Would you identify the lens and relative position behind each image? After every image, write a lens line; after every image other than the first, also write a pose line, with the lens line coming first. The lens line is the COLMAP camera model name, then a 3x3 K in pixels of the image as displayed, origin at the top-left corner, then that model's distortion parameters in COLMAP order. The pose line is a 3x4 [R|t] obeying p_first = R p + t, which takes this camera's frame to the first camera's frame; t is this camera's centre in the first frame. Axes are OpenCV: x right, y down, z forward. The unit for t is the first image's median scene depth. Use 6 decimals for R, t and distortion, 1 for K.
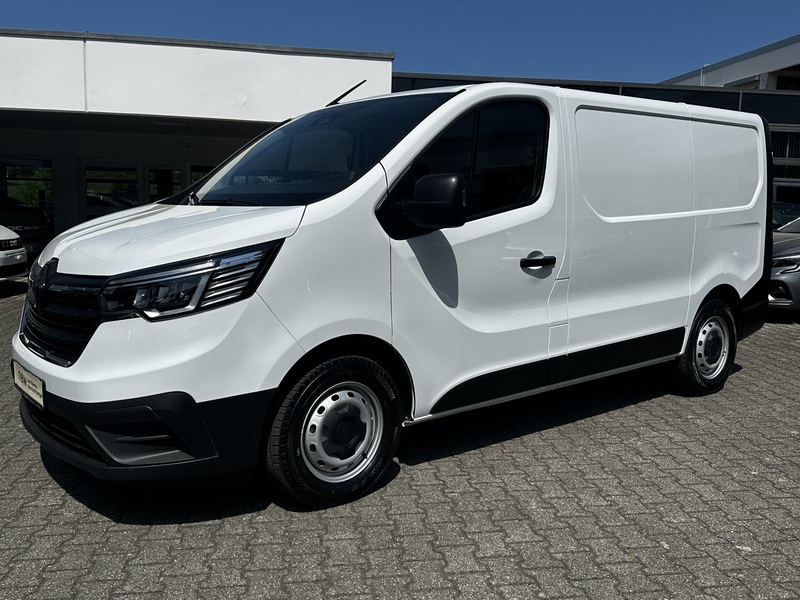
lens RADIAL K [[733.6, 0, 400.1], [0, 733.6, 298.7], [0, 0, 1]] dist [-0.019817, 0.000000]
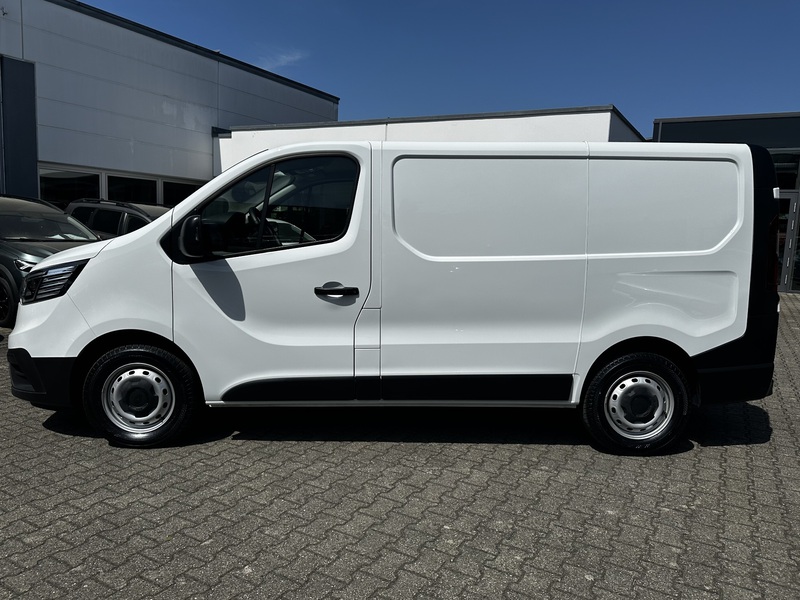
lens RADIAL K [[579.6, 0, 400.8], [0, 579.6, 300.5], [0, 0, 1]] dist [-0.003783, -0.012668]
pose [[0.804725, 0.081969, -0.587962, 0.885050], [-0.097181, 0.995250, 0.005741, -0.055397], [0.585640, 0.052519, 0.808868, 0.348328]]
